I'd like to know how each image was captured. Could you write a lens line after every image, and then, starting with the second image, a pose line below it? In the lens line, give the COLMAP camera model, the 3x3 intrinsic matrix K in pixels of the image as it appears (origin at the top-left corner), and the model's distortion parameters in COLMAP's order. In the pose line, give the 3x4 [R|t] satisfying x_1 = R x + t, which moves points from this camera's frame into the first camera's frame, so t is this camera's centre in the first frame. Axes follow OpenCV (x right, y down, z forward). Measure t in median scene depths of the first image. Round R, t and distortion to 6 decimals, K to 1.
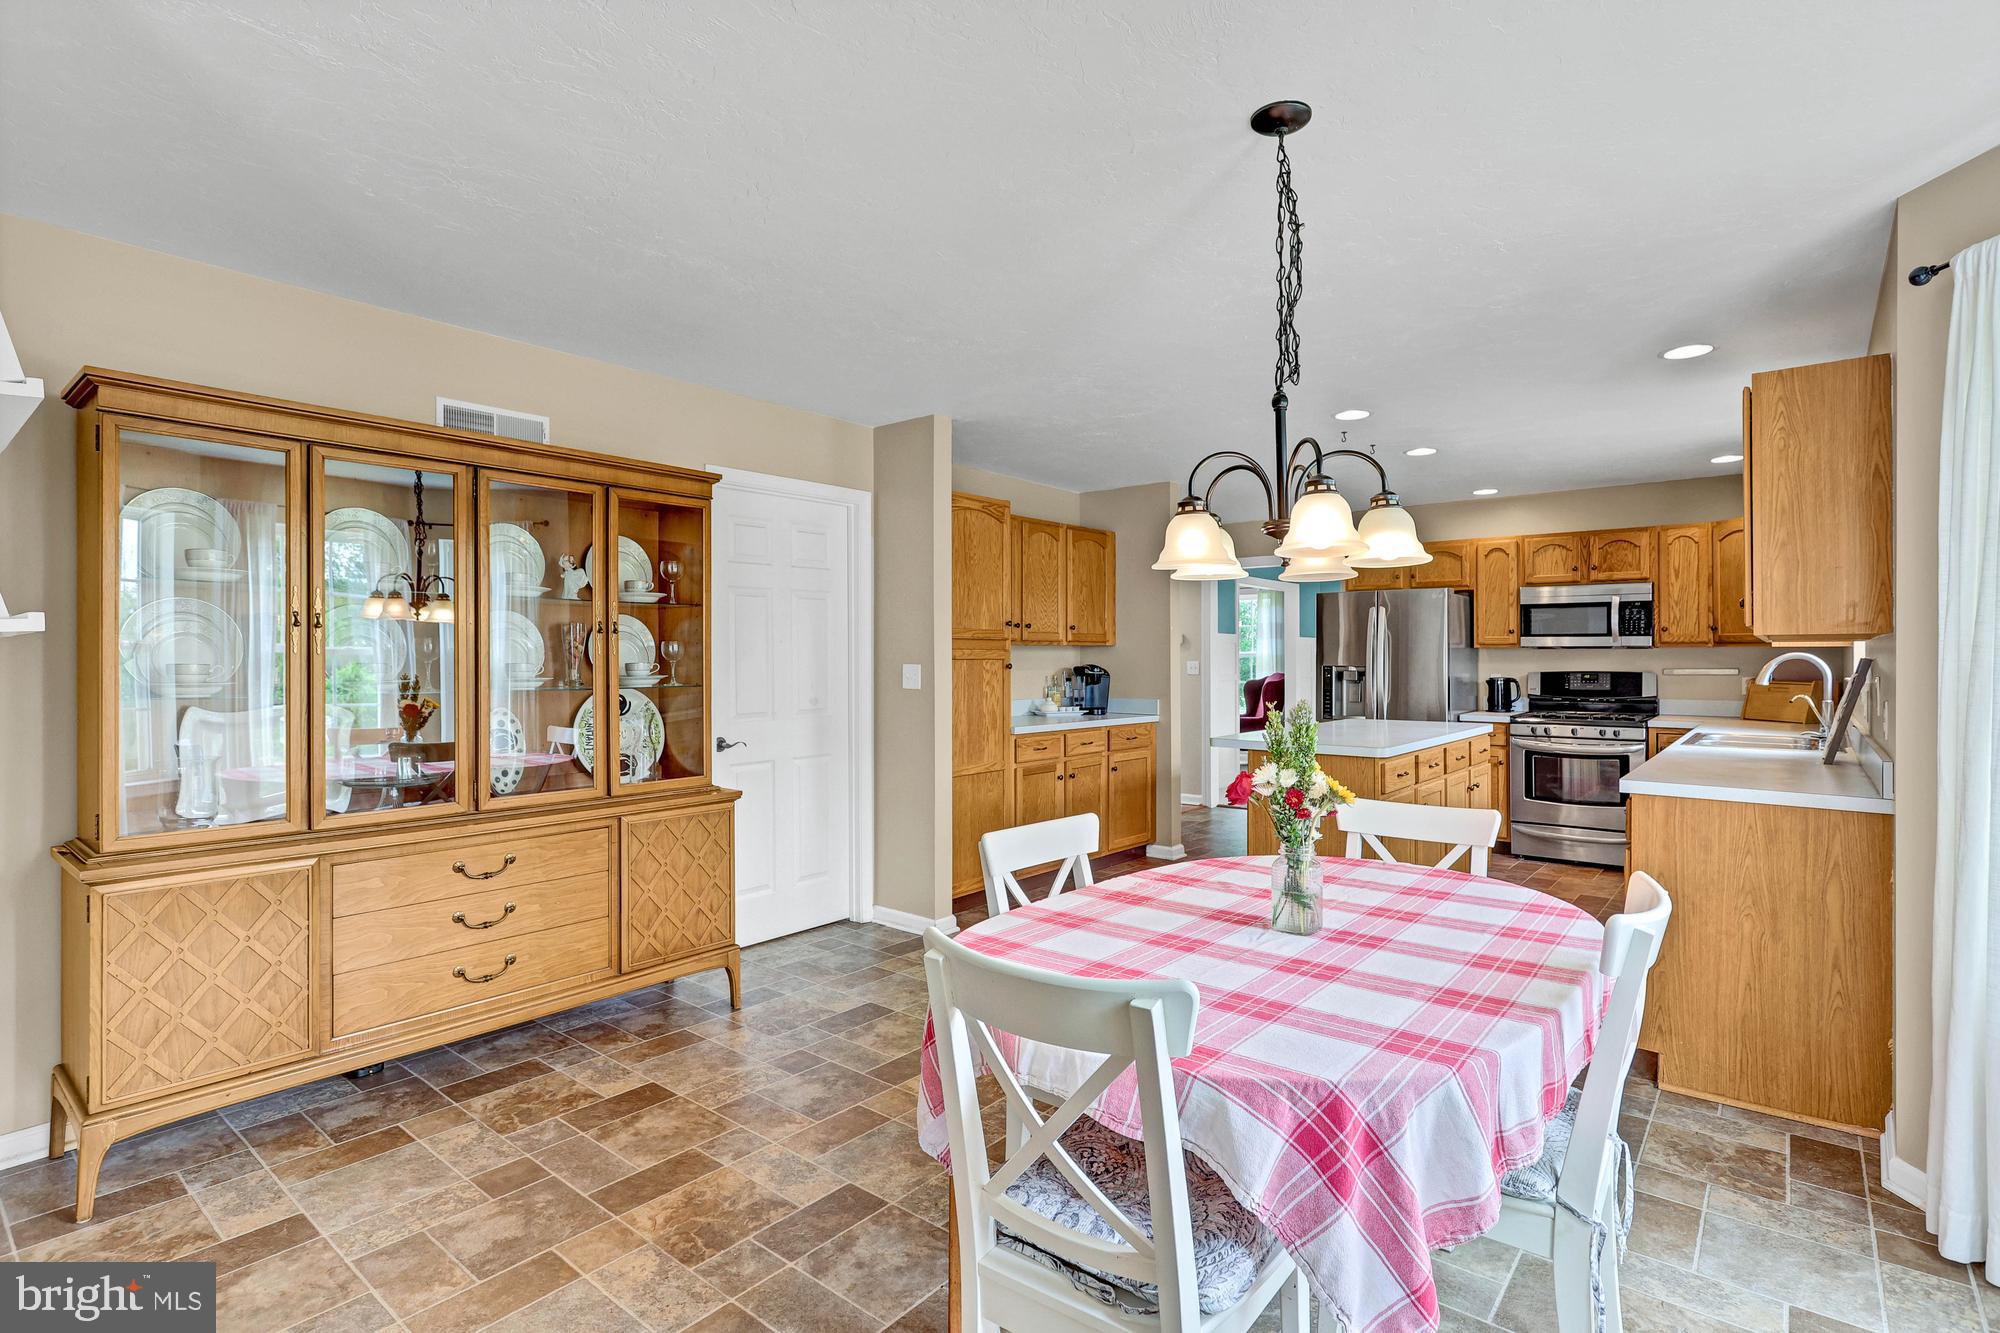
lens RADIAL K [[975.3, 0, 1016.1], [0, 975.3, 667.3], [0, 0, 1]] dist [-0.000763, 0.001073]
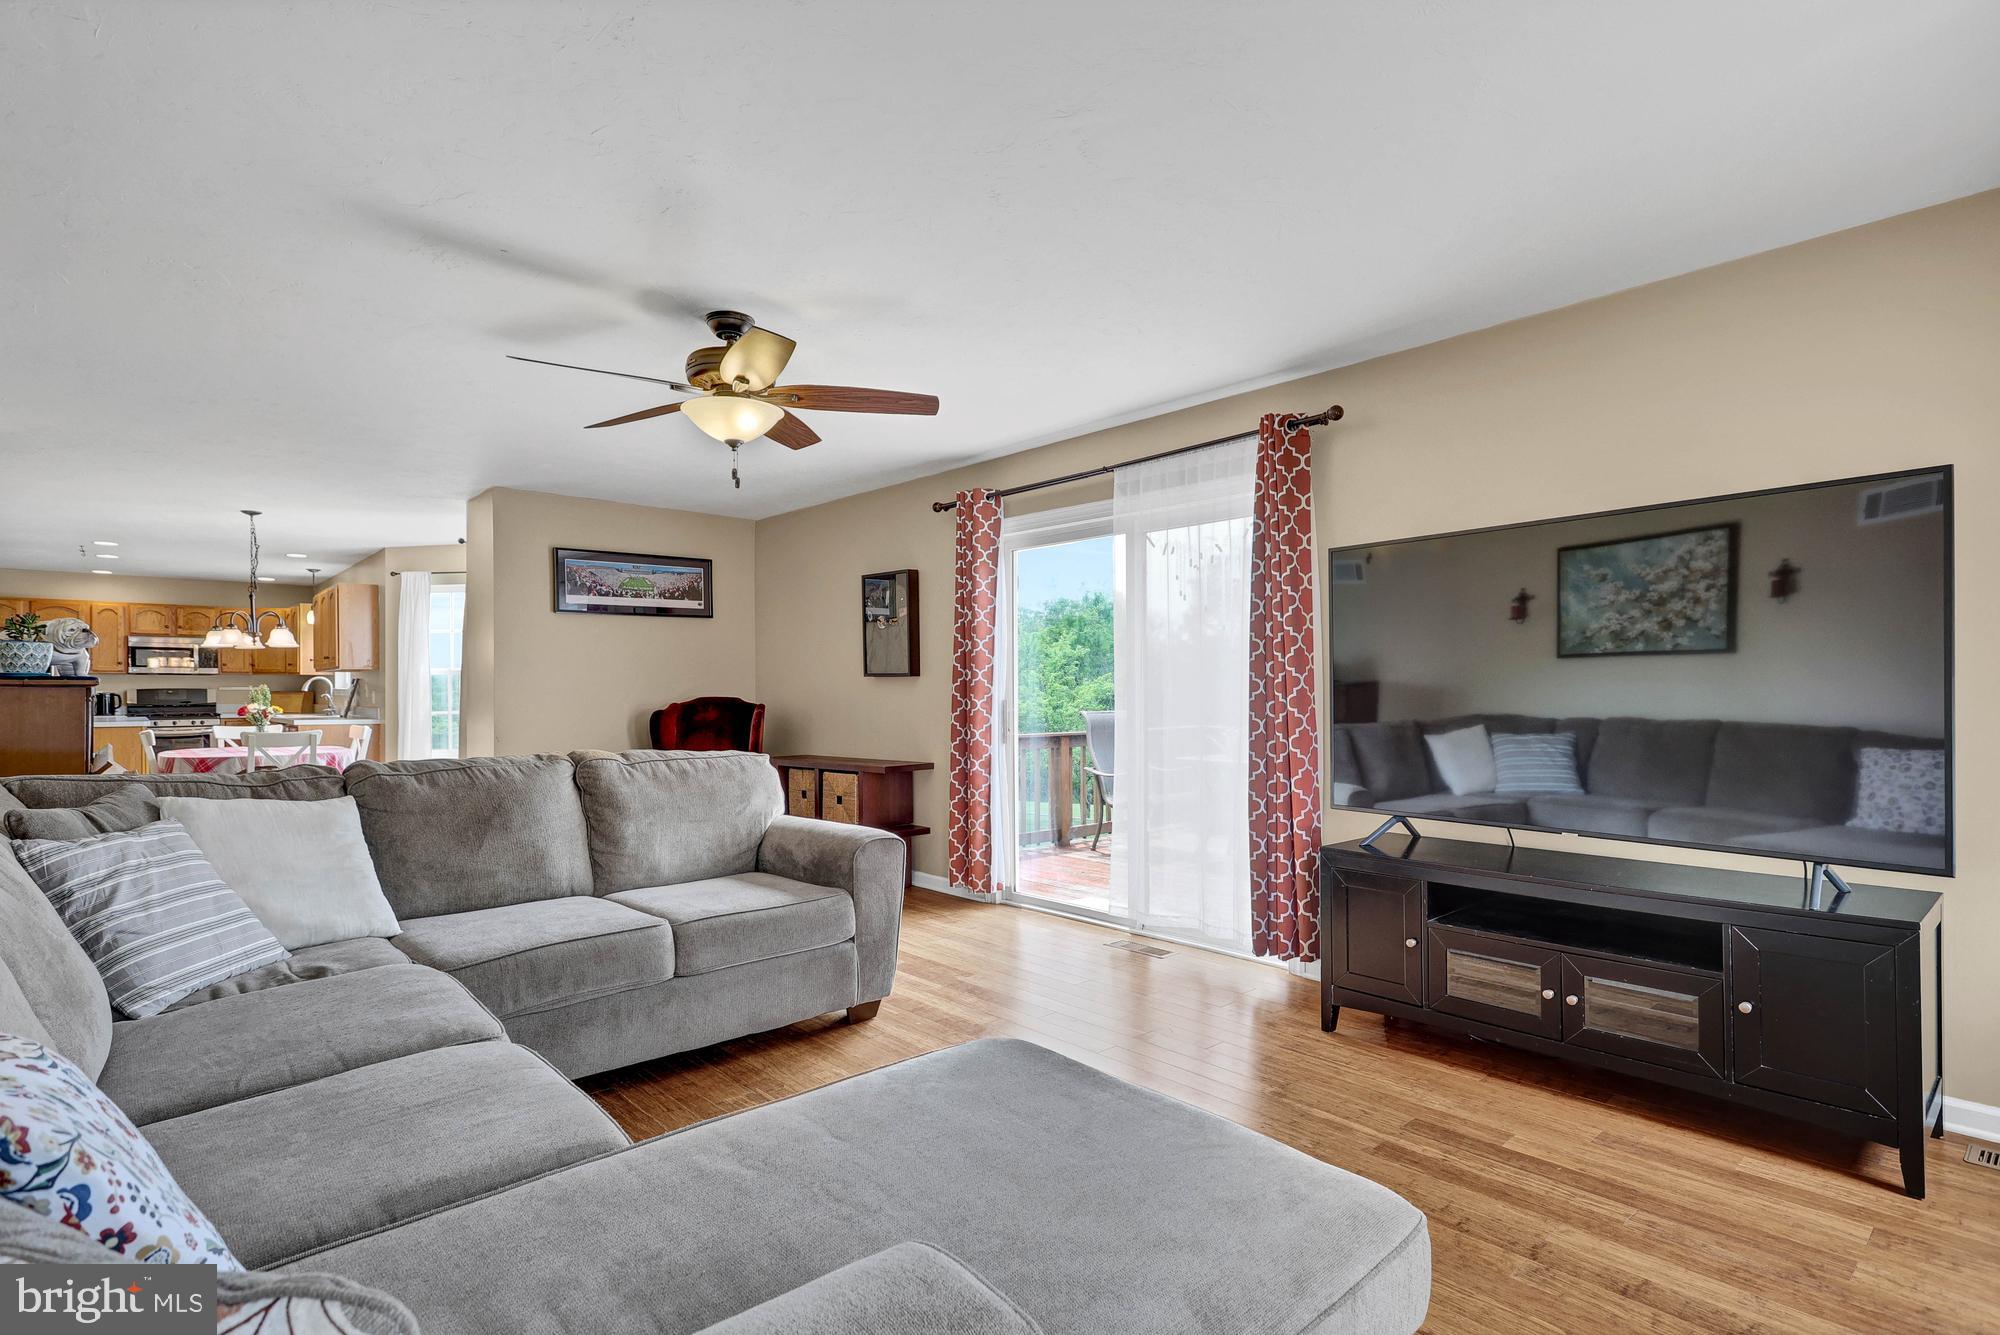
lens RADIAL K [[975.3, 0, 1008.7], [0, 975.3, 687.3], [0, 0, 1]] dist [-0.000763, 0.001073]
pose [[0.151336, 0.004831, 0.988471, -0.868719], [0.012055, 0.999905, -0.006733, 0.031833], [-0.988409, 0.012935, 0.151263, -0.682995]]
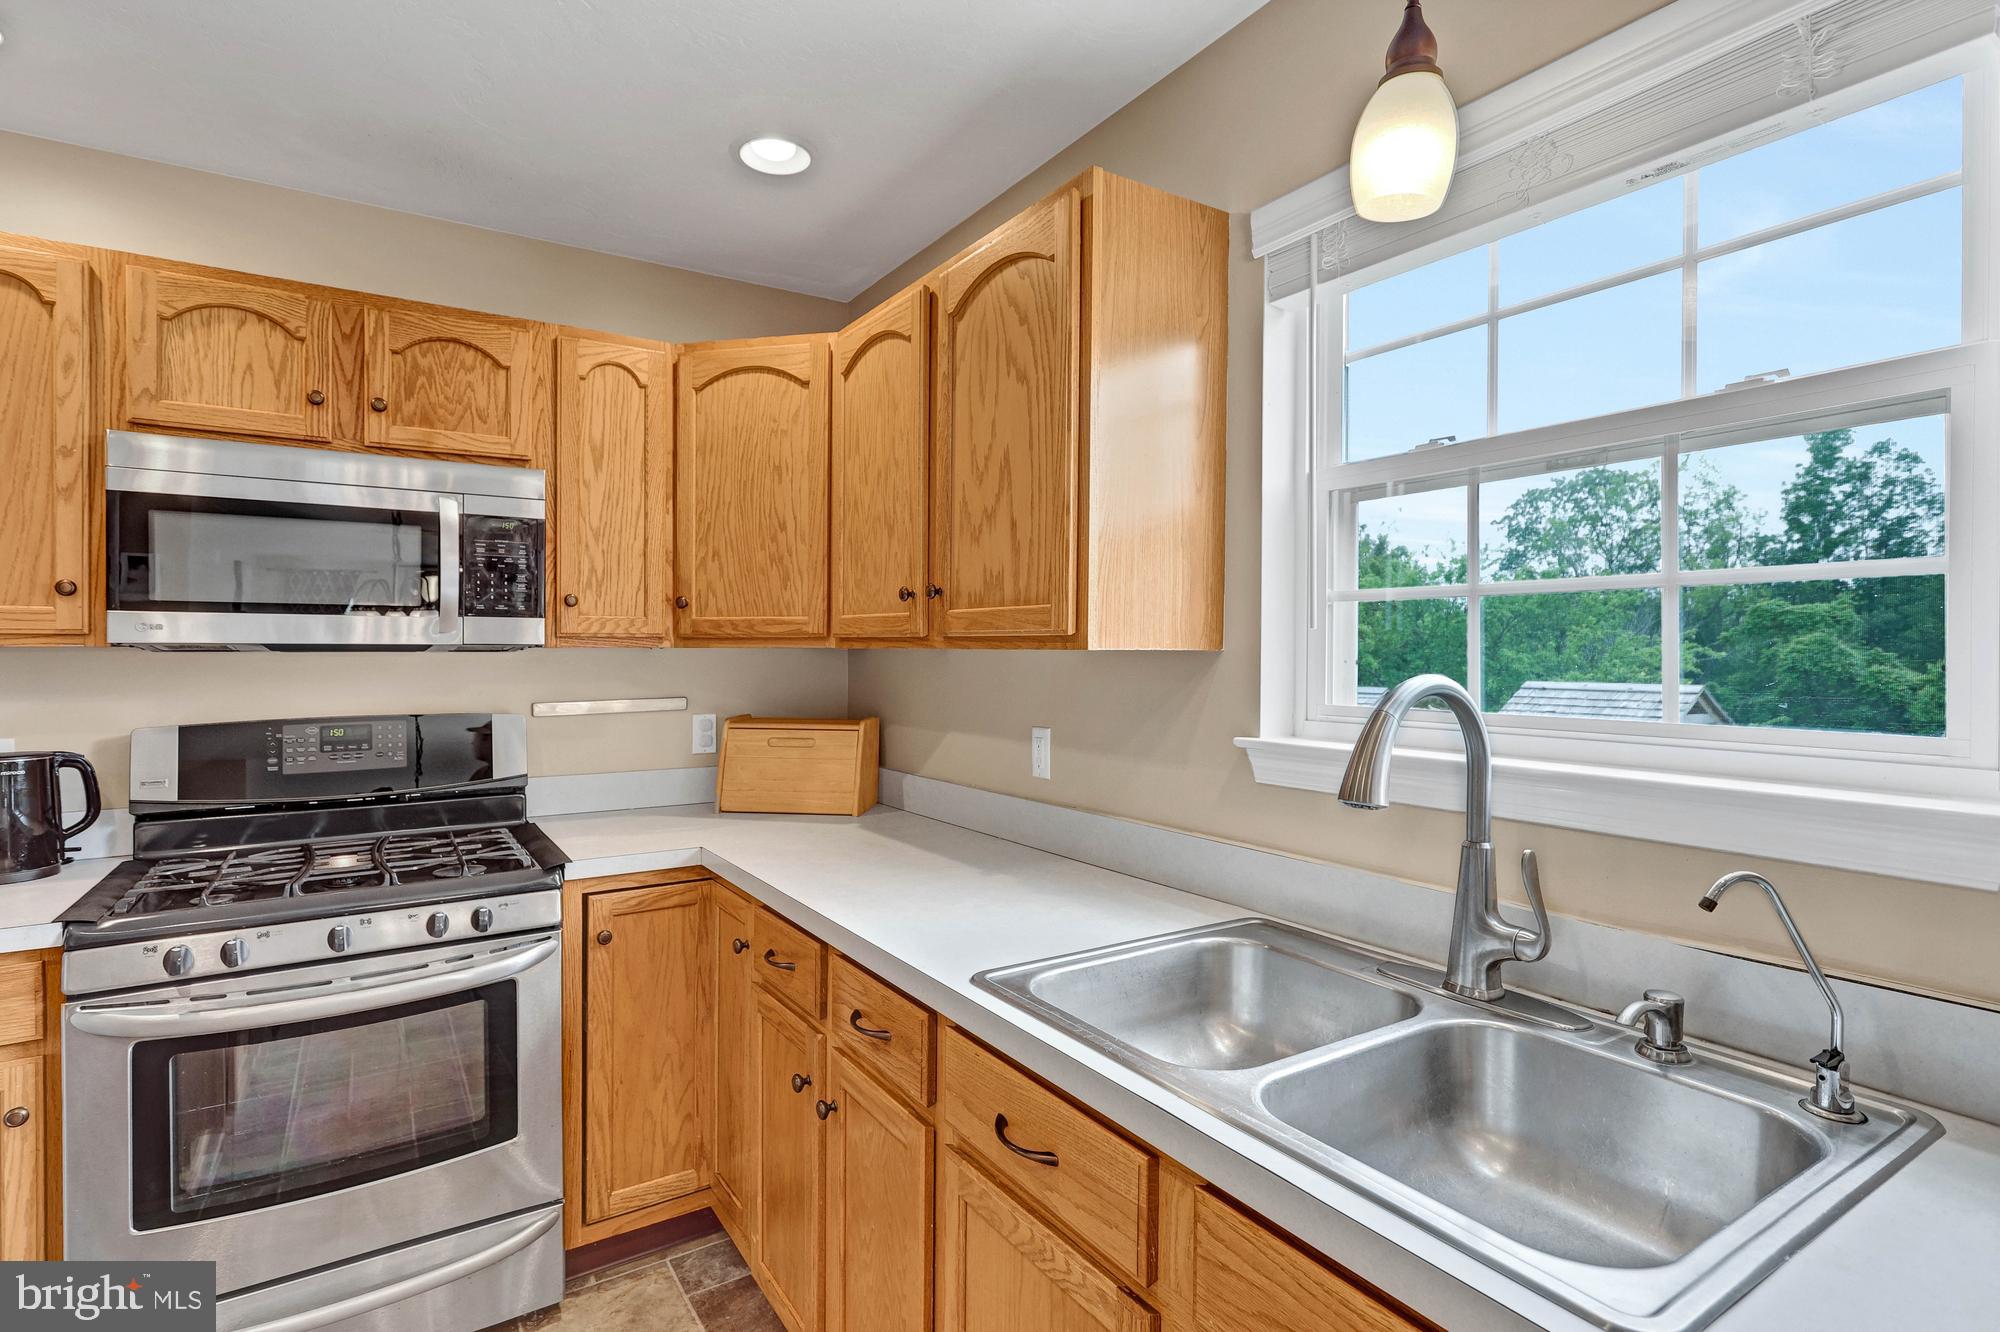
lens RADIAL K [[975.3, 0, 1007.8], [0, 975.3, 645.2], [0, 0, 1]] dist [-0.000763, 0.001073]
pose [[0.306526, 0.008138, 0.951827, 0.345033], [0.010339, 0.999876, -0.011879, -0.015230], [-0.951806, 0.013482, 0.306404, 0.697488]]
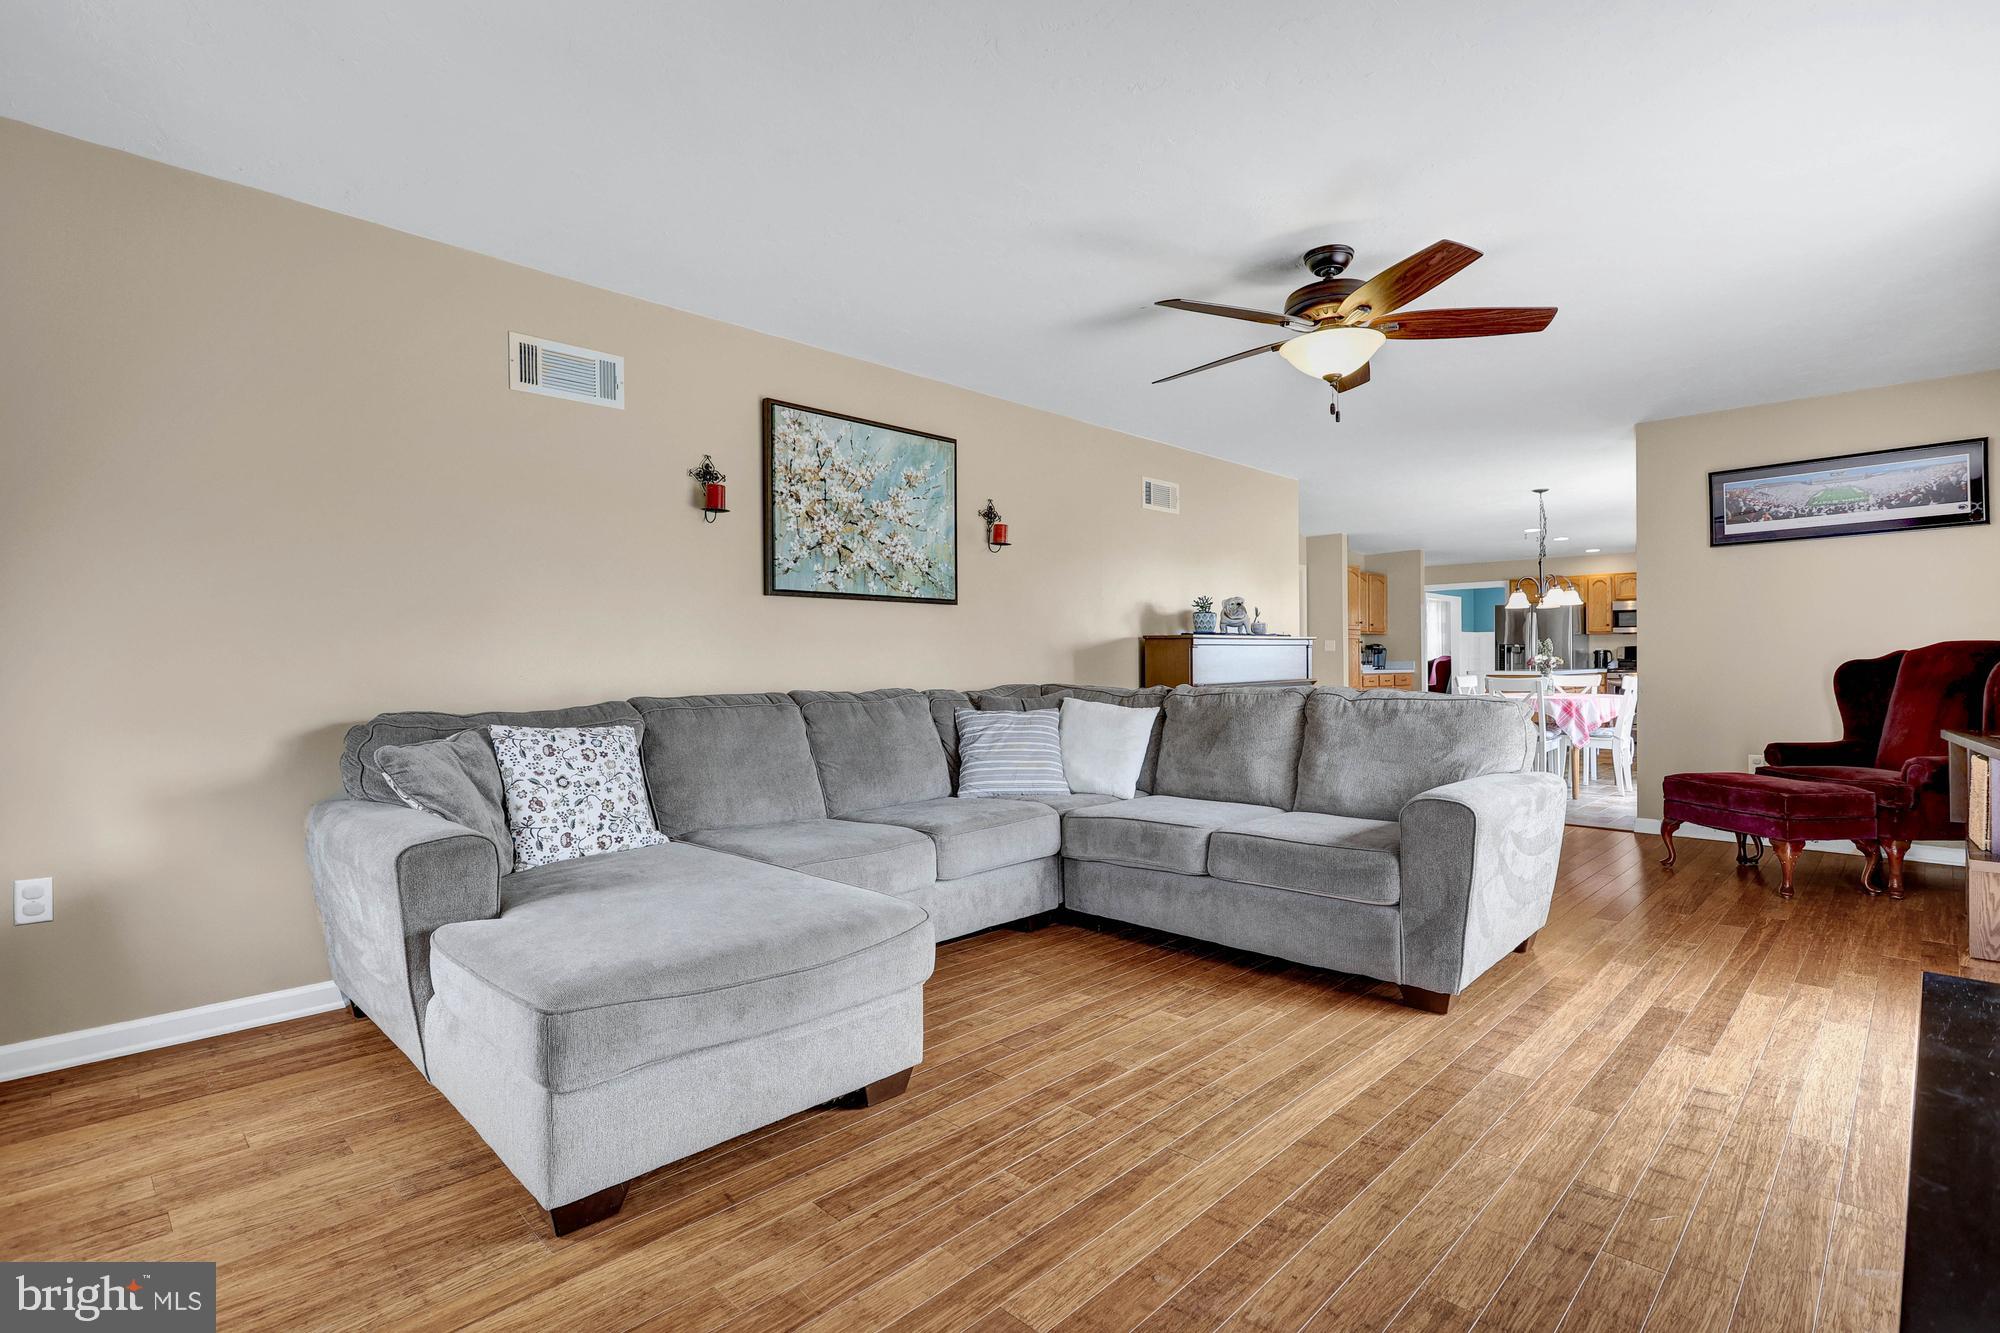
lens RADIAL K [[975.3, 0, 1005.2], [0, 975.3, 671.1], [0, 0, 1]] dist [-0.000763, 0.001073]
pose [[0.996014, -0.004476, -0.089087, -0.494460], [0.004313, 0.999989, -0.002020, 0.052699], [0.089095, 0.001628, 0.996022, -1.001399]]
